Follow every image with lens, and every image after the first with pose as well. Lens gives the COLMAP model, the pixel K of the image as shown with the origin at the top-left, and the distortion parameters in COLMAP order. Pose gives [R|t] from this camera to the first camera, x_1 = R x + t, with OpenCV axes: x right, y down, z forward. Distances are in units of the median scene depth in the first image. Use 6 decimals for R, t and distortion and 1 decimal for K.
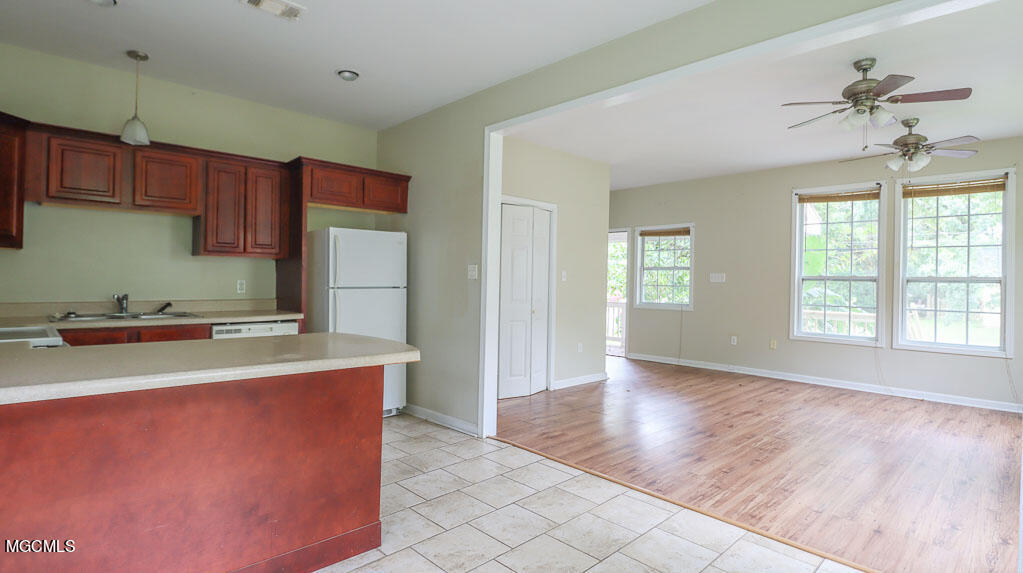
lens RADIAL K [[510.0, 0, 508.6], [0, 510.0, 279.3], [0, 0, 1]] dist [-0.005986, -0.001492]
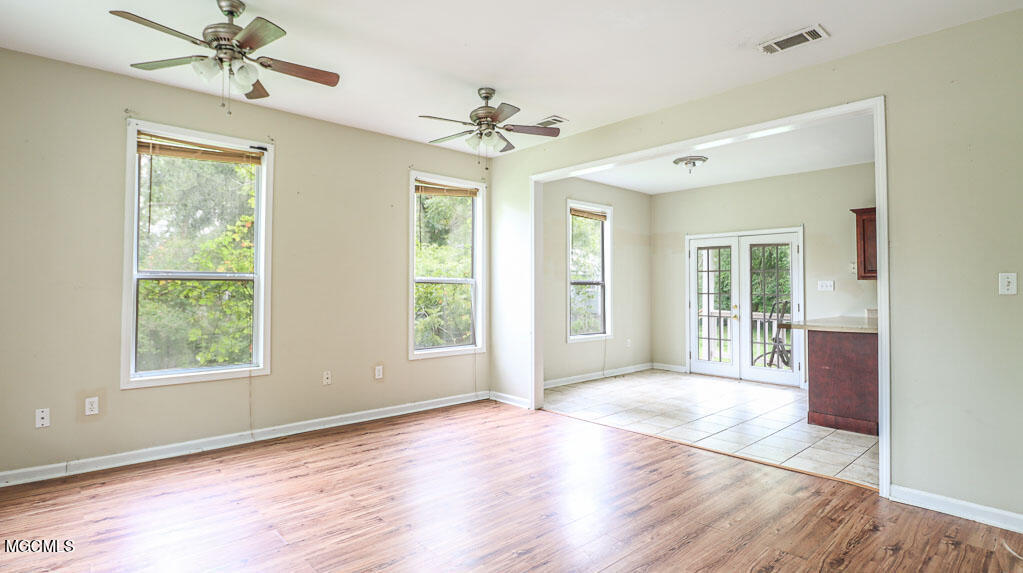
lens RADIAL K [[510.0, 0, 508.6], [0, 510.0, 279.3], [0, 0, 1]] dist [-0.005986, -0.001492]
pose [[-0.999388, -0.020750, 0.028154, 0.554936], [-0.021234, 0.999630, -0.017014, 0.006345], [-0.027791, -0.017601, -0.999459, 1.908207]]
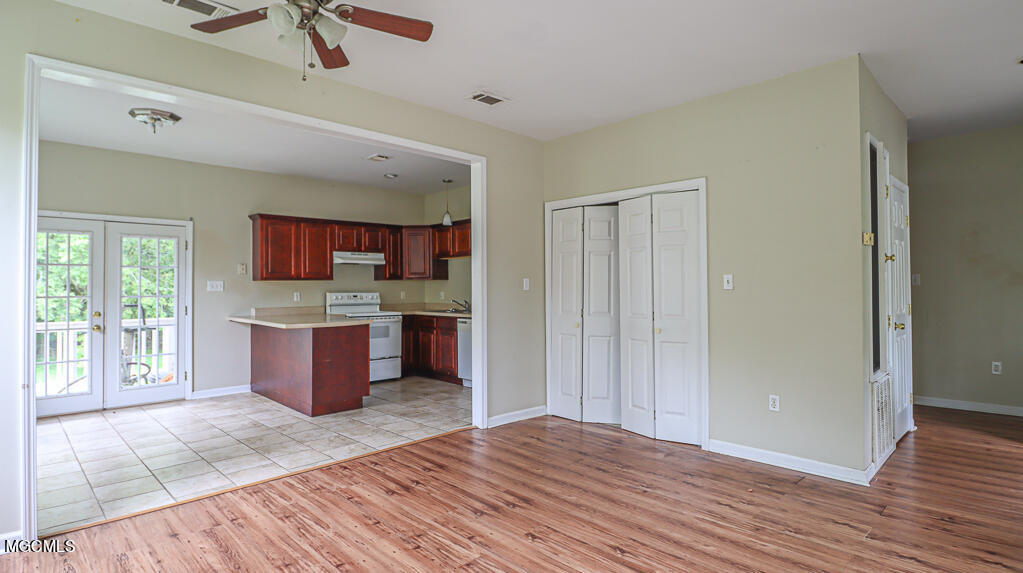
lens RADIAL K [[518.5, 0, 506.8], [0, 518.5, 280.0], [0, 0, 1]] dist [-0.005009, -0.001458]
pose [[0.009724, -0.033104, -0.999405, 1.204833], [0.007144, 0.999429, -0.033036, 0.017857], [0.999927, -0.006819, 0.009955, 1.120123]]
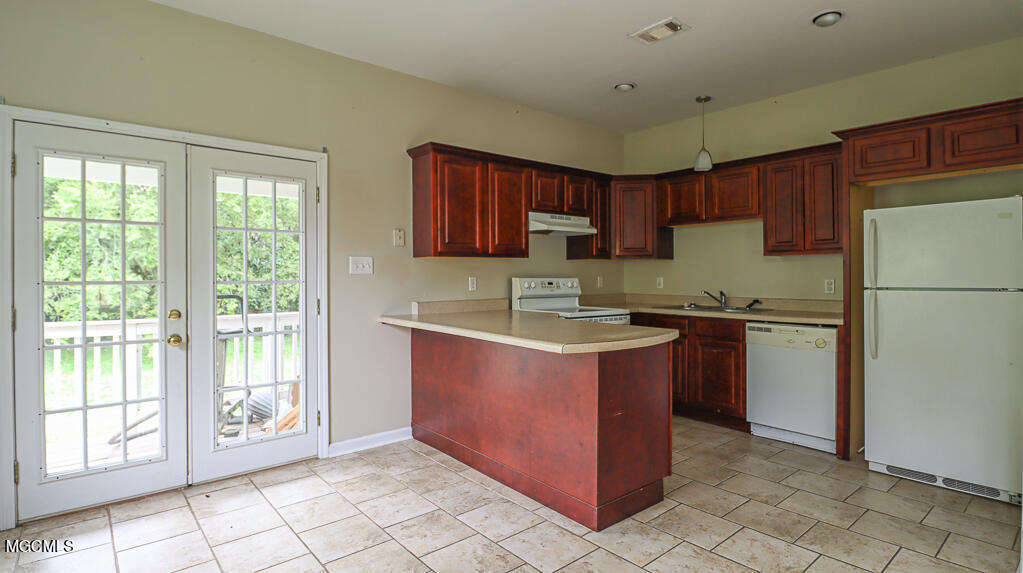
lens RADIAL K [[510.0, 0, 508.6], [0, 510.0, 279.3], [0, 0, 1]] dist [-0.005986, -0.001492]
pose [[-0.063637, -0.007864, -0.997942, 0.501636], [-0.000111, 0.999969, -0.007873, 0.010276], [0.997973, -0.000390, -0.063636, 0.555873]]
